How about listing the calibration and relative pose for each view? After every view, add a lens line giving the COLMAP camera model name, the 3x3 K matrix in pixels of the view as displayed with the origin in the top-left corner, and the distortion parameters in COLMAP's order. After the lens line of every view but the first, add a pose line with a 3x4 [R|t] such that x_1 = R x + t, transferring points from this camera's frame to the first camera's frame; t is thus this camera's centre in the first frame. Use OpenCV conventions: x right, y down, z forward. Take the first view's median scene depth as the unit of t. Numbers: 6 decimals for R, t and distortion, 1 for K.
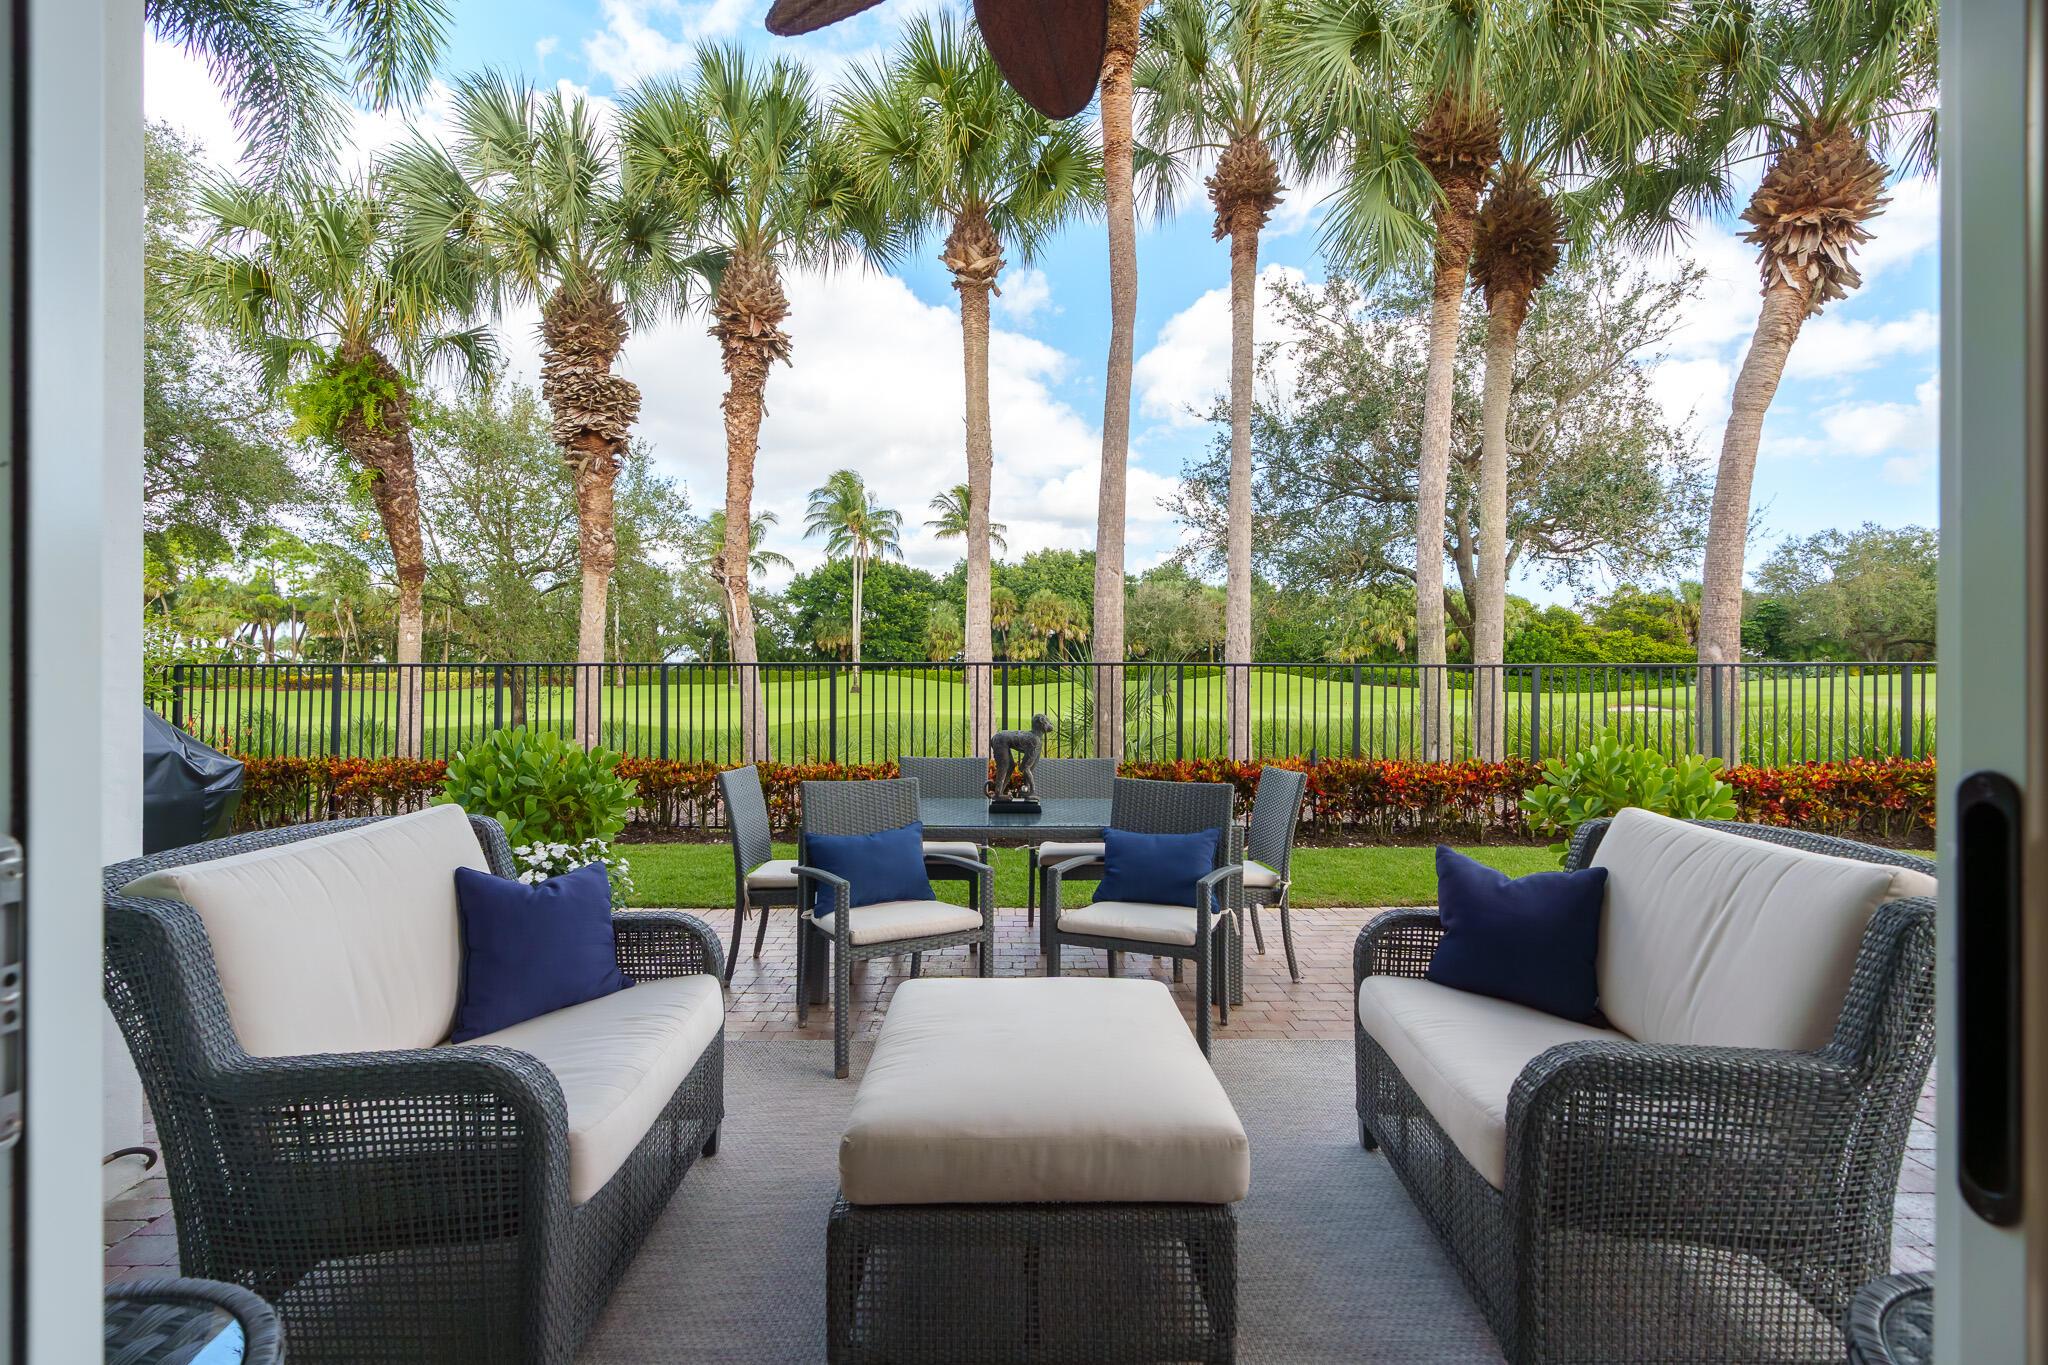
lens RADIAL K [[932.6, 0, 1024.0], [0, 932.6, 682.5], [0, 0, 1]] dist [-0.001534, 0.000163]
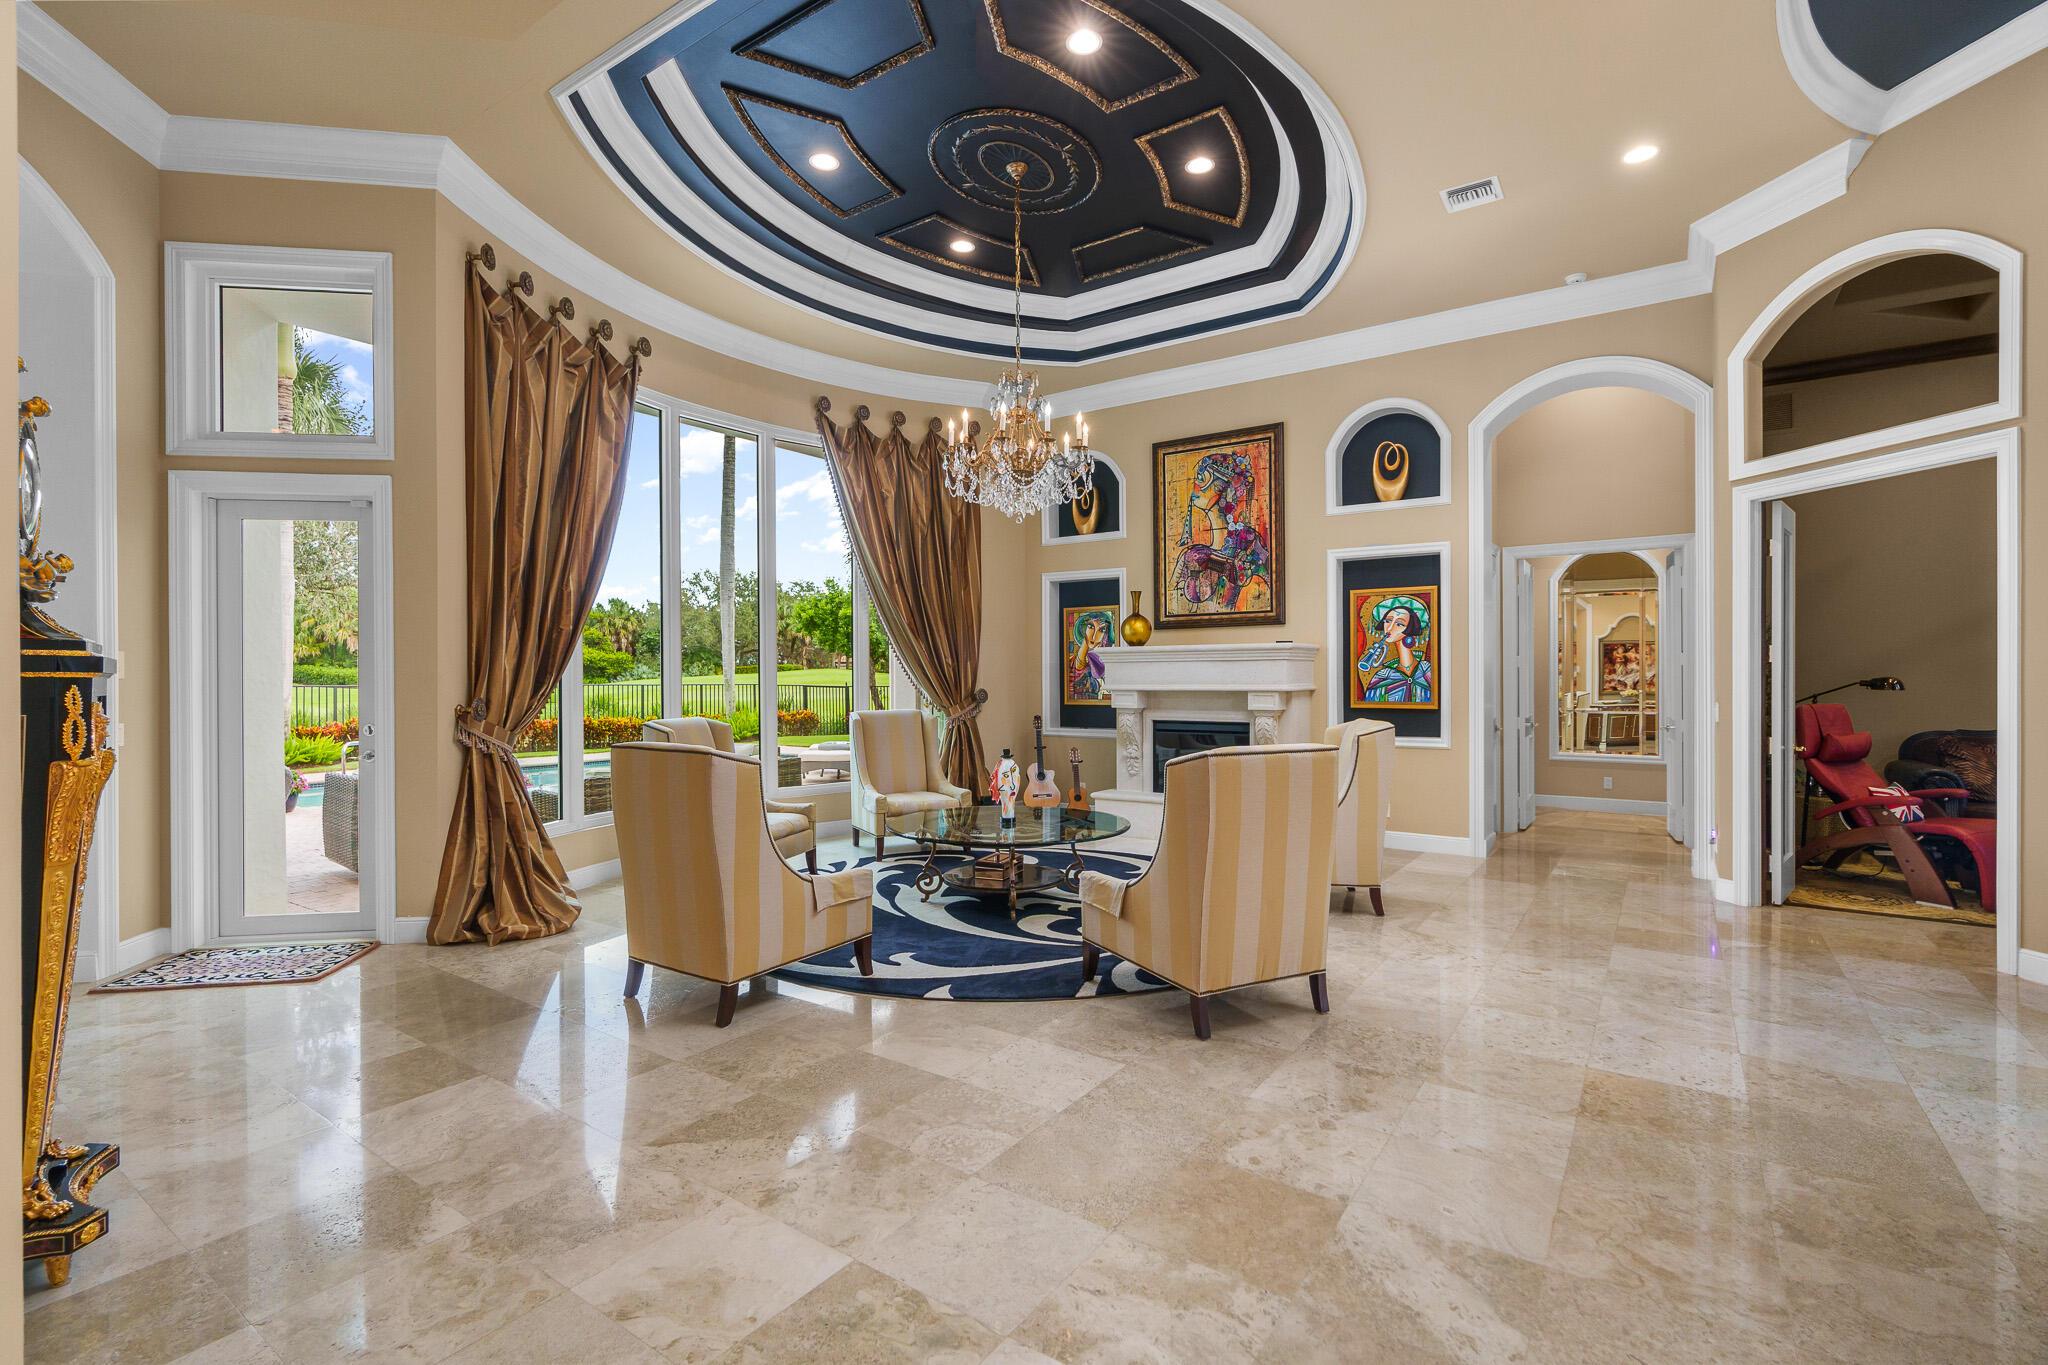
lens RADIAL K [[932.6, 0, 1024.0], [0, 932.6, 682.5], [0, 0, 1]] dist [-0.001534, 0.000163]
pose [[0.598837, -0.010608, 0.800801, 0.035085], [0.007009, 0.999943, 0.008005, -0.003377], [-0.800840, 0.000819, 0.598877, -0.179773]]
